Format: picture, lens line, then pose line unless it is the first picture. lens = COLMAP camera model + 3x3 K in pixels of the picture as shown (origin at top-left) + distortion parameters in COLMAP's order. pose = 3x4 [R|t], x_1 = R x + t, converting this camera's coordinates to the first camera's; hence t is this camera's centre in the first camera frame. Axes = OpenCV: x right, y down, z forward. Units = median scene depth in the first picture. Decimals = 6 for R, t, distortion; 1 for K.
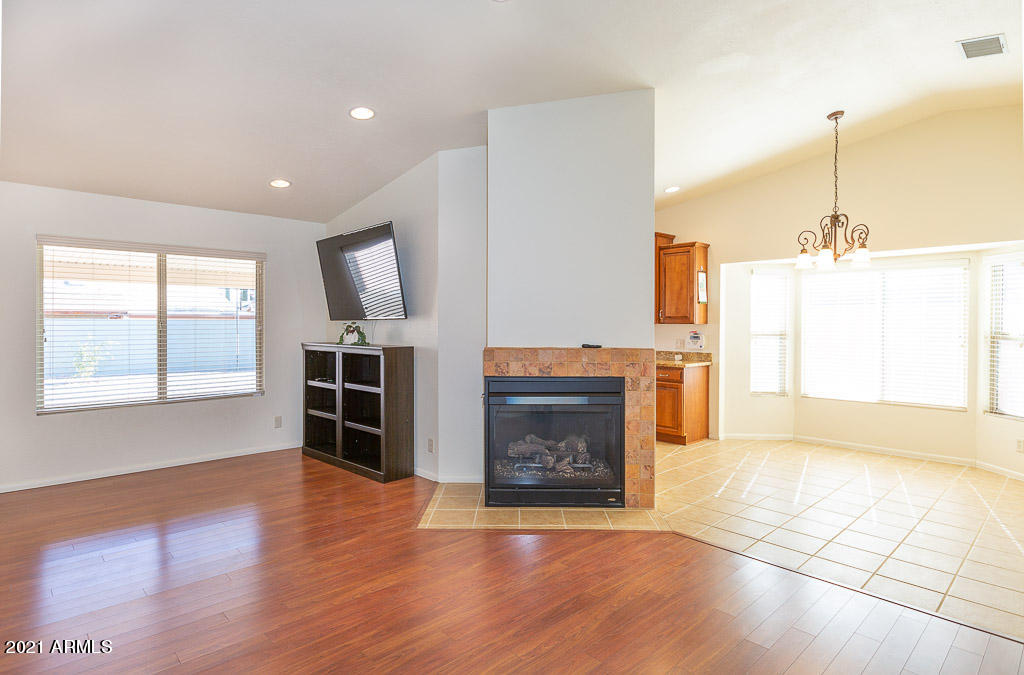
lens RADIAL K [[595.6, 0, 512.0], [0, 595.6, 337.5], [0, 0, 1]] dist [-0.001170, 0.000006]
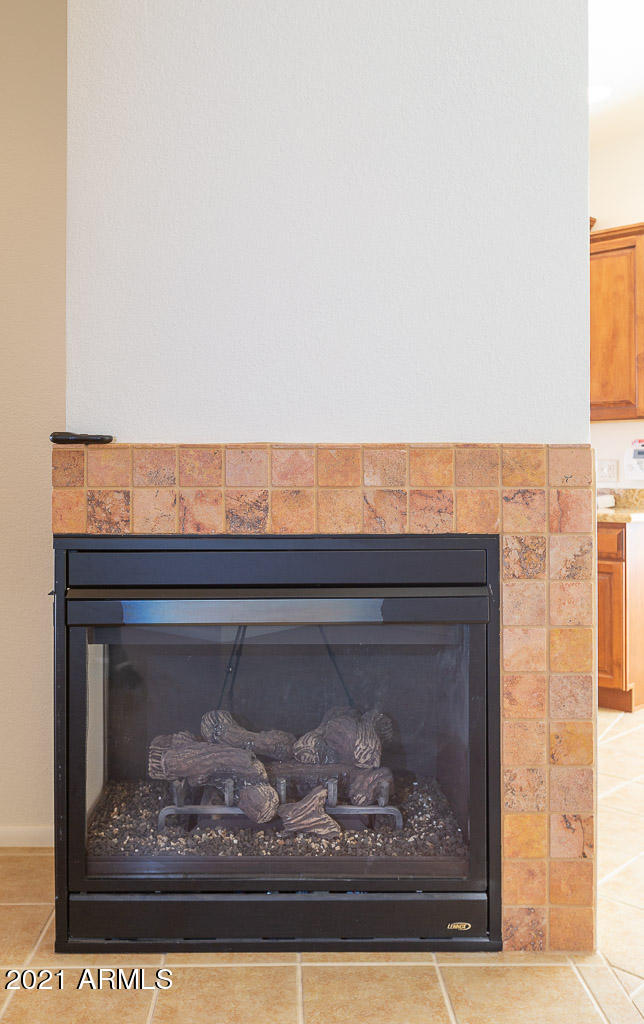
lens RADIAL K [[901.8, 0, 322.0], [0, 901.8, 512.0], [0, 0, 1]] dist [0.015894, 0.004186]
pose [[0.999400, -0.004092, 0.034385, 0.078858], [0.003745, 0.999942, 0.010144, 0.048759], [-0.034424, -0.010009, 0.999357, 0.523075]]
